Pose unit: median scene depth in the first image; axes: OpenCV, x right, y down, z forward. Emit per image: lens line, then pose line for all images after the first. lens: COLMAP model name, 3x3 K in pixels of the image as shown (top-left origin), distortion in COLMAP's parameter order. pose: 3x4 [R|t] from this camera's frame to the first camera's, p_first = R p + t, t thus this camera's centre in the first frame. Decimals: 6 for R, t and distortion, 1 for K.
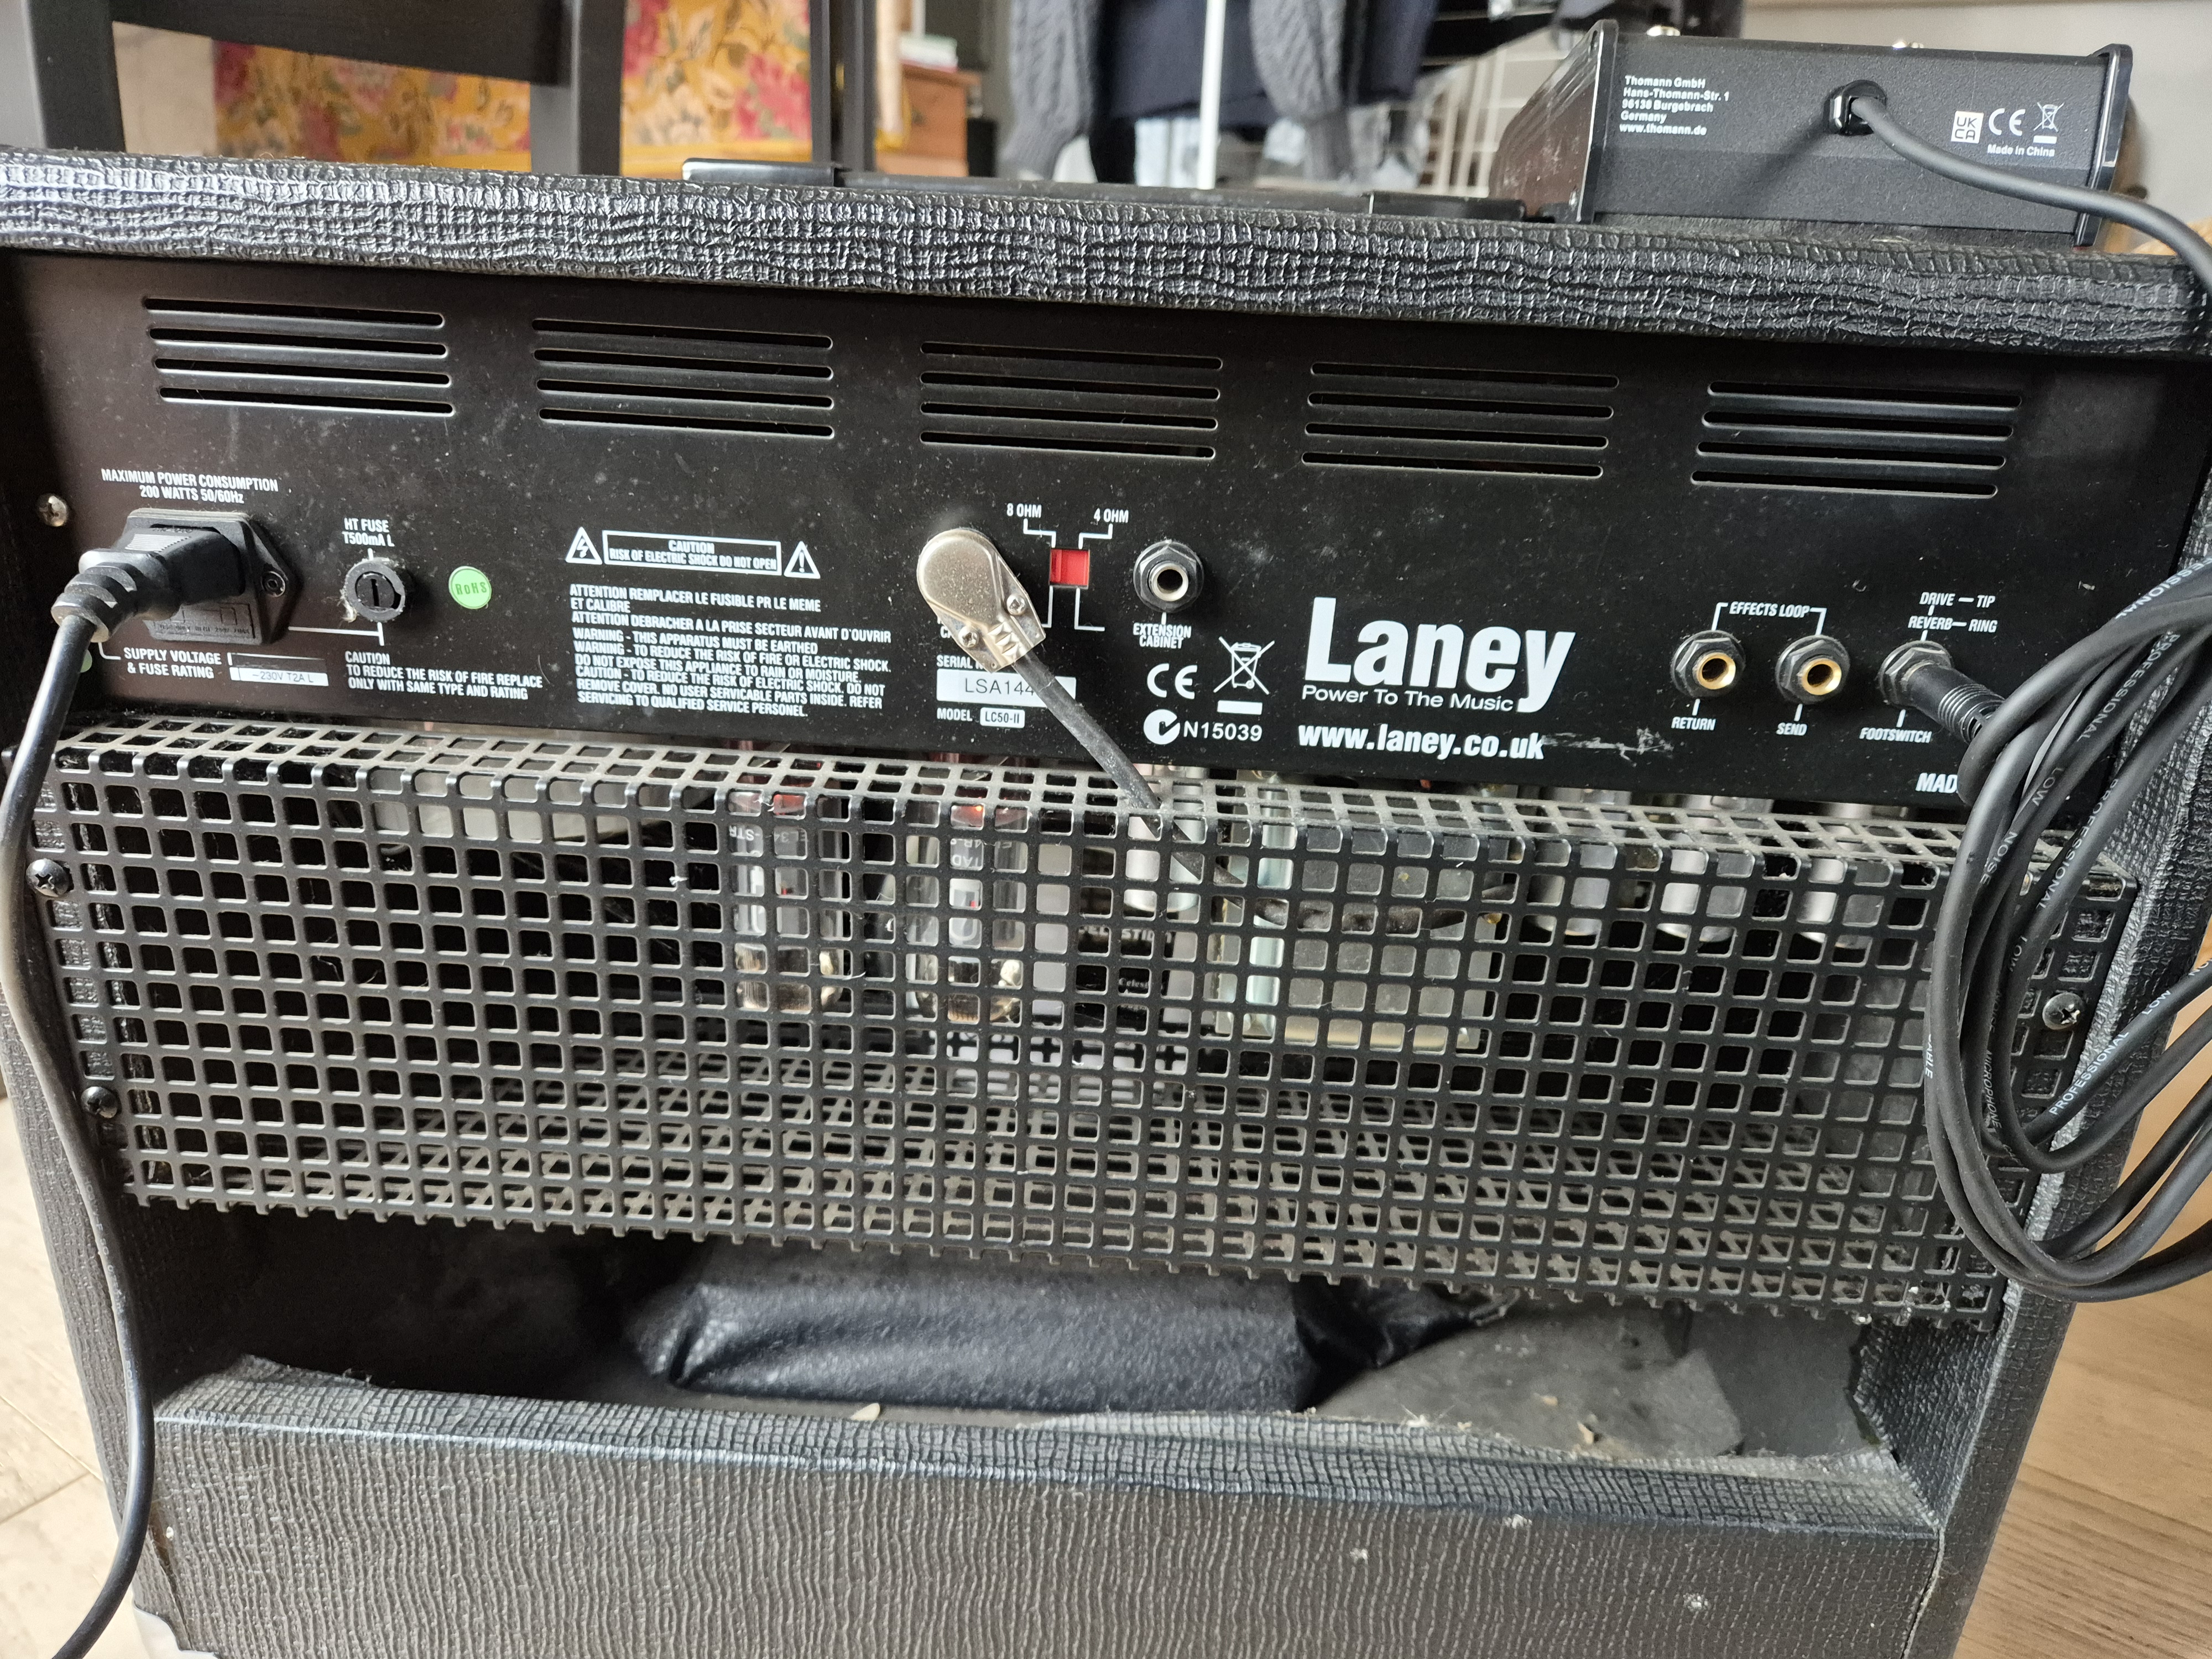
lens RADIAL K [[1540.3, 0, 1076.4], [0, 1540.3, 830.6], [0, 0, 1]] dist [0.057848, -0.067953]
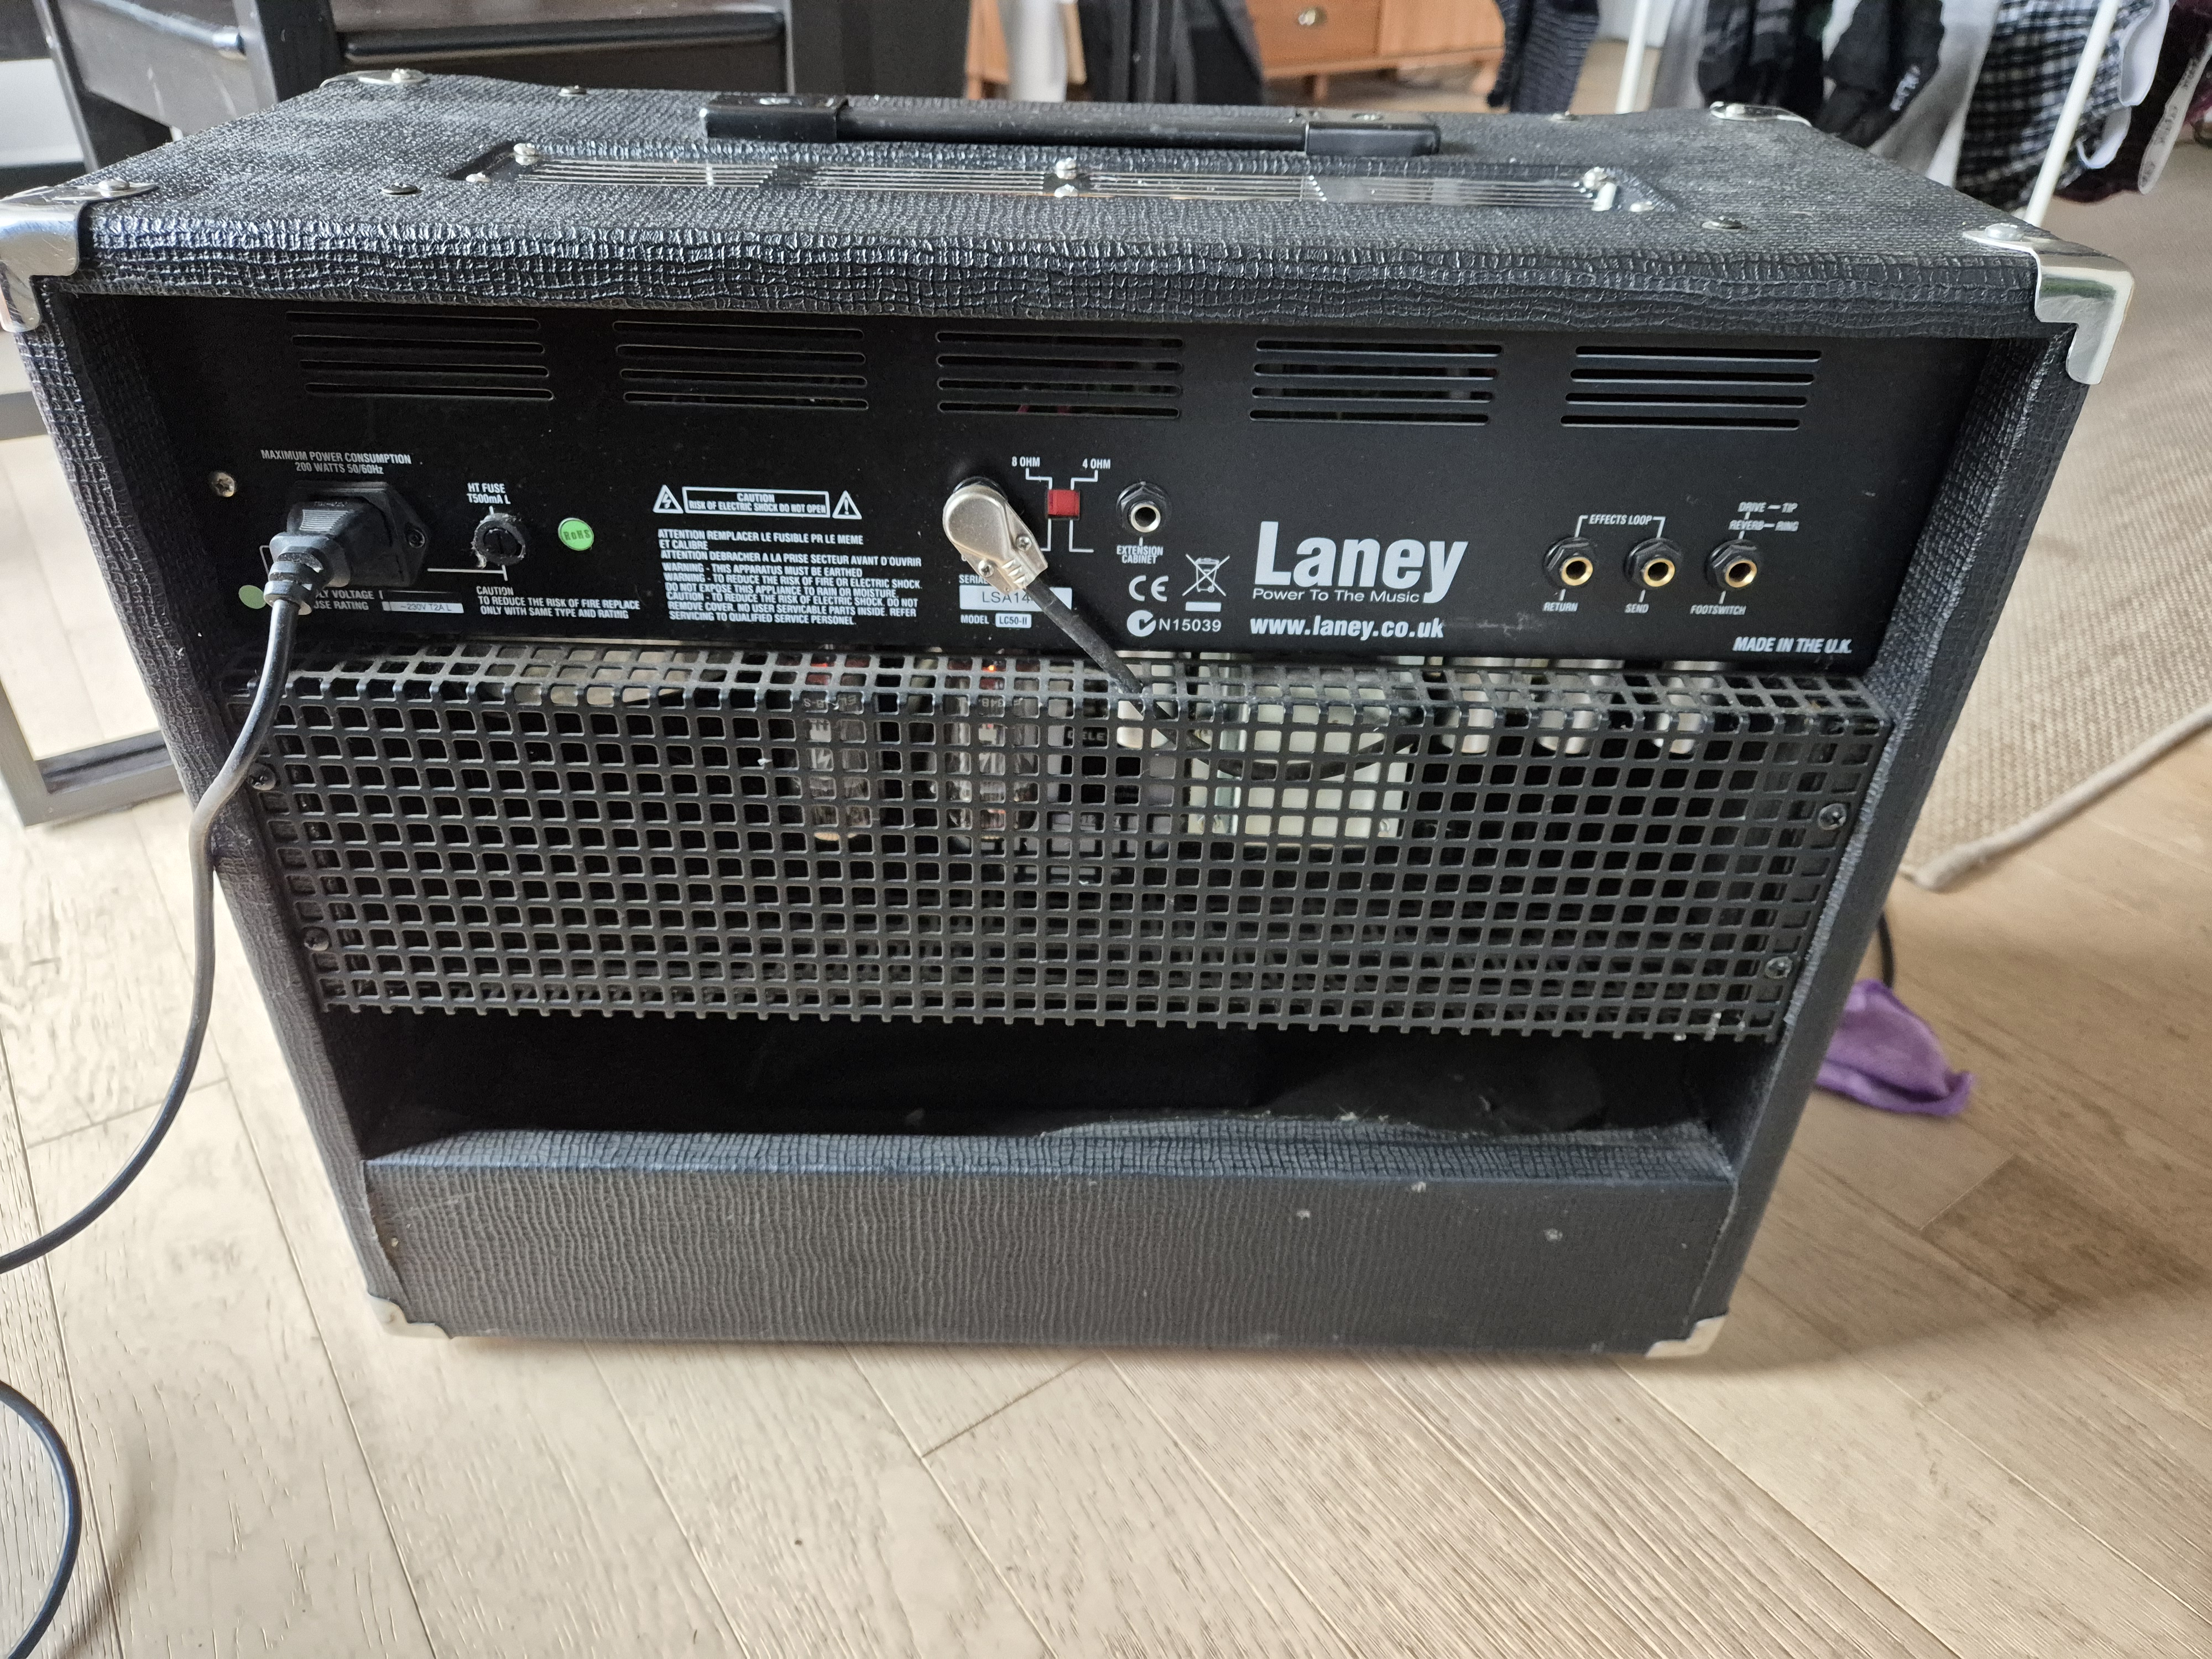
lens RADIAL K [[1530.4, 0, 1082.7], [0, 1530.4, 810.3], [0, 0, 1]] dist [0.059519, -0.066096]
pose [[0.998841, -0.042497, 0.022583, -0.026762], [0.036838, 0.977124, 0.209455, -0.181775], [-0.030967, -0.208380, 0.977557, -0.246482]]
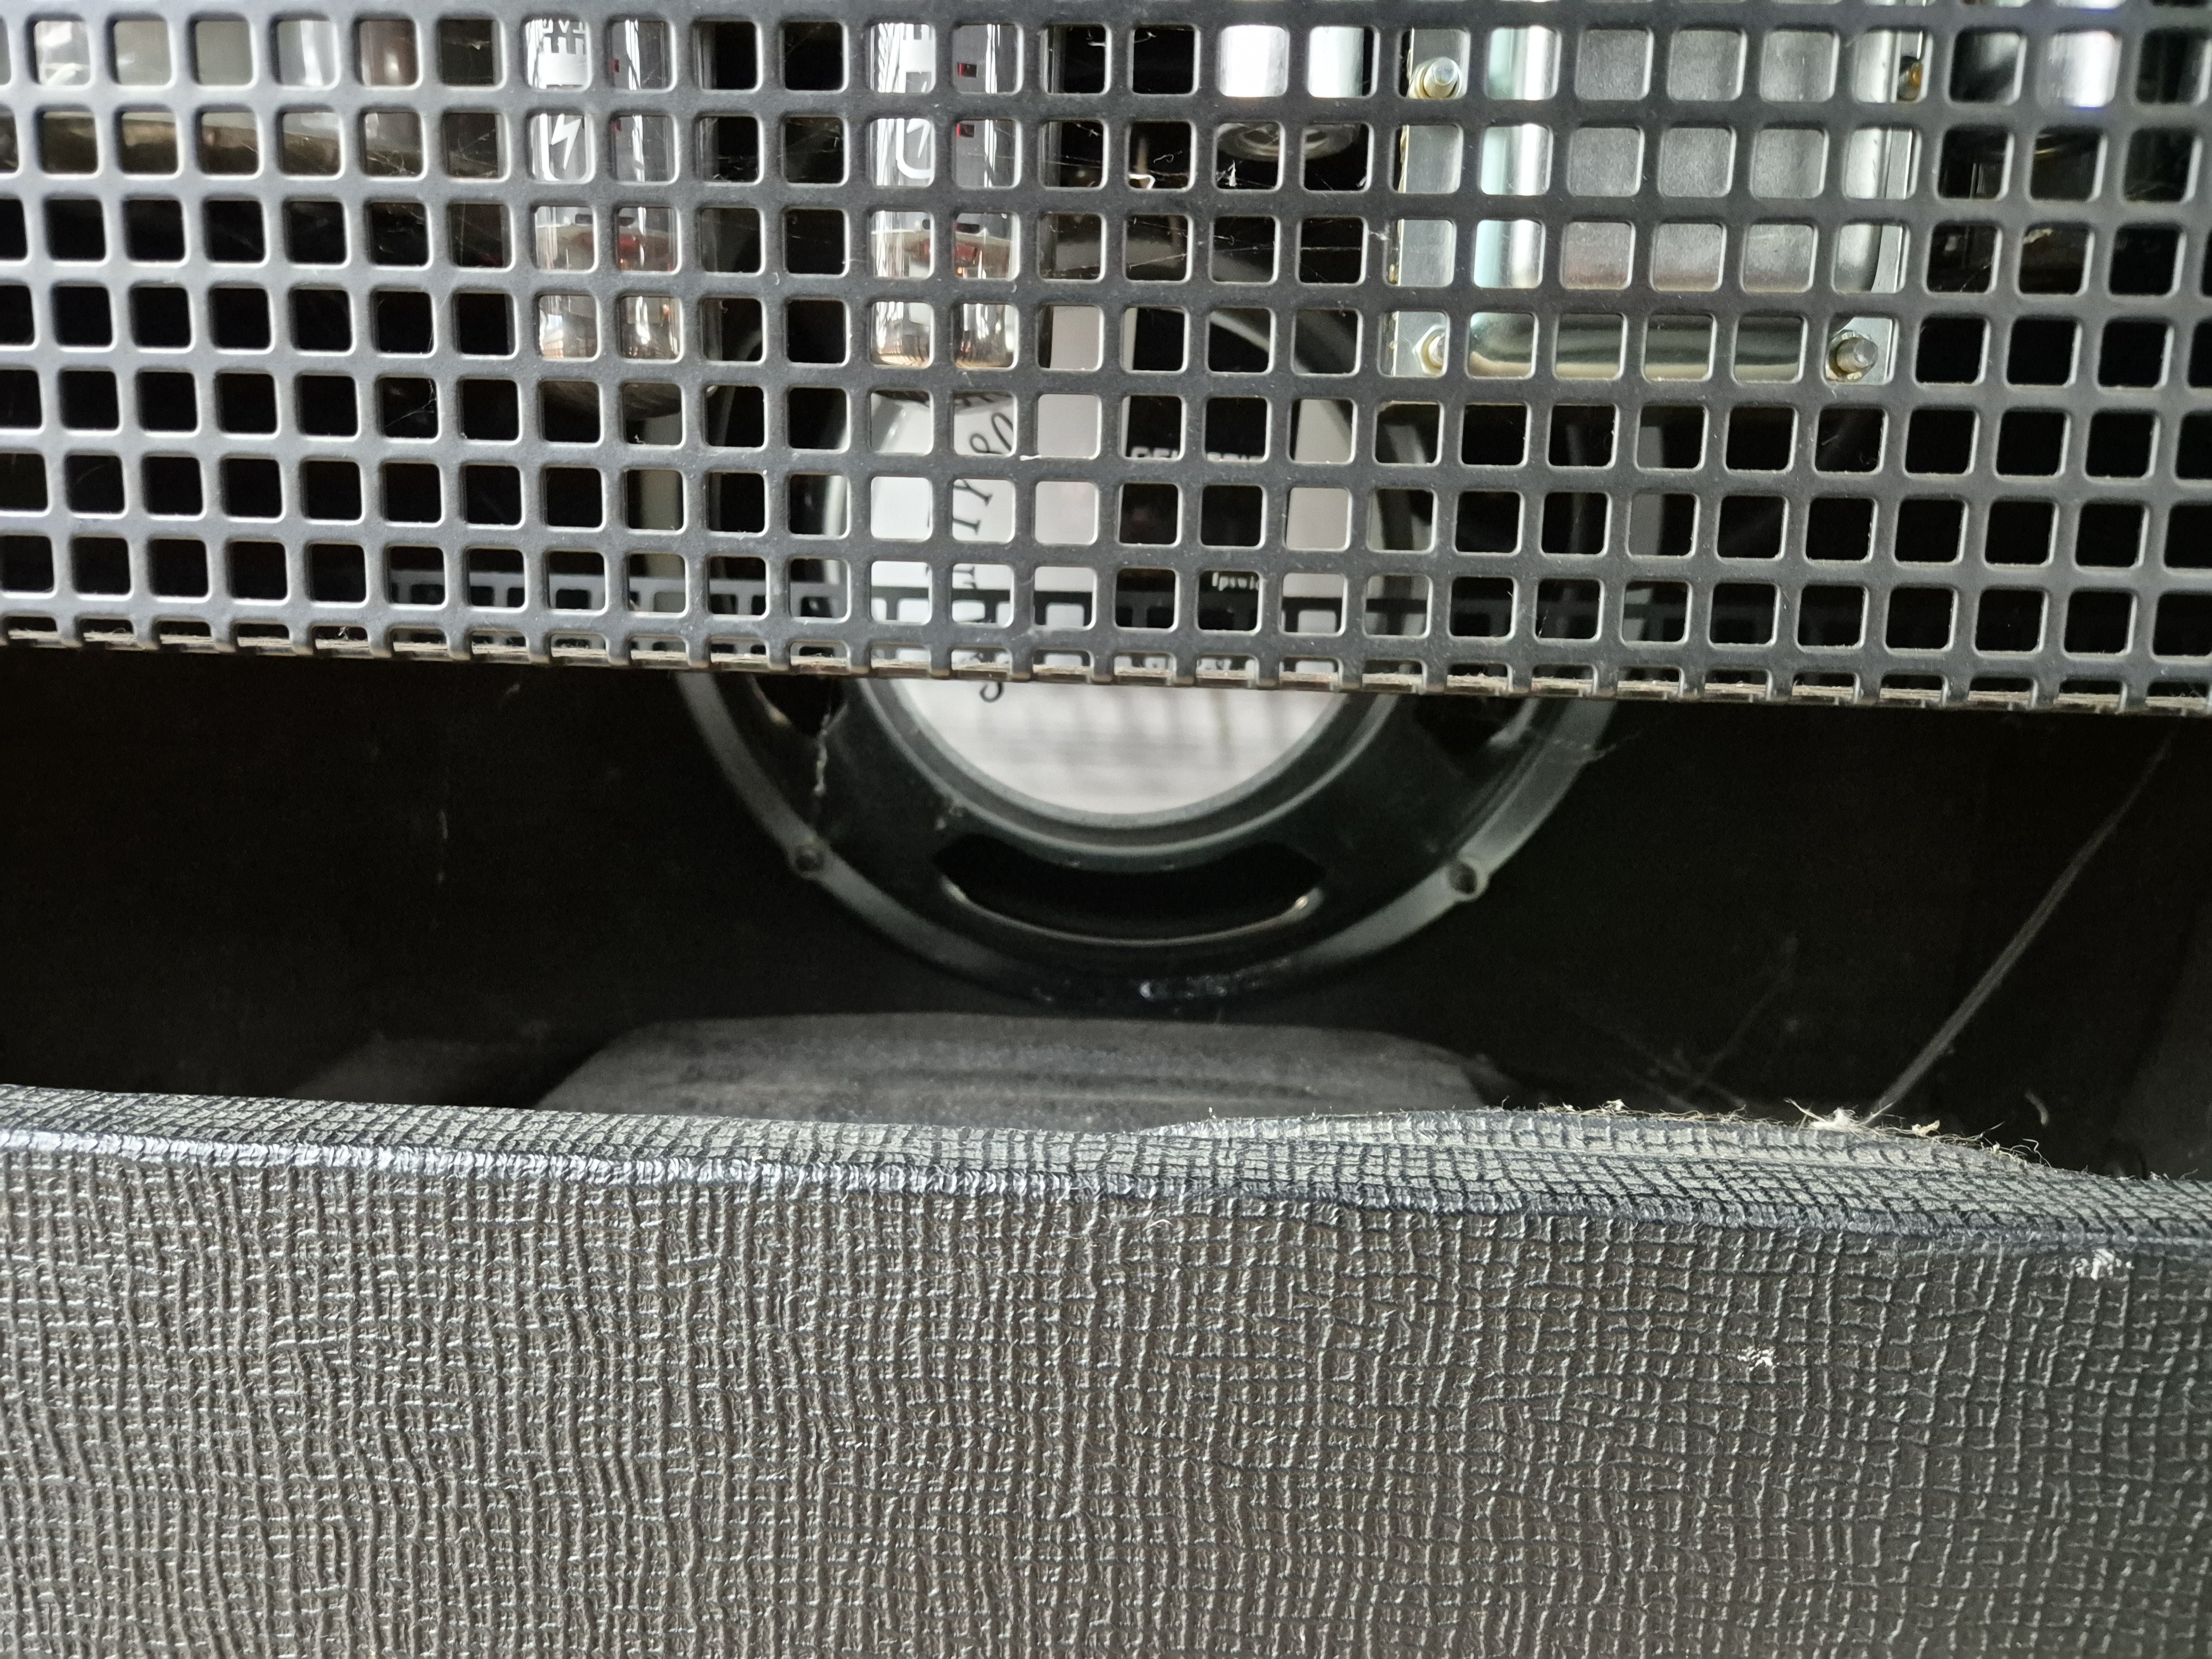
lens RADIAL K [[1517.4, 0, 1085.6], [0, 1517.4, 834.2], [0, 0, 1]] dist [0.046131, -0.056172]
pose [[0.999511, -0.017562, -0.025880, -0.007898], [0.012426, 0.982335, -0.186717, 0.453661], [0.028702, 0.186304, 0.982073, 0.587663]]
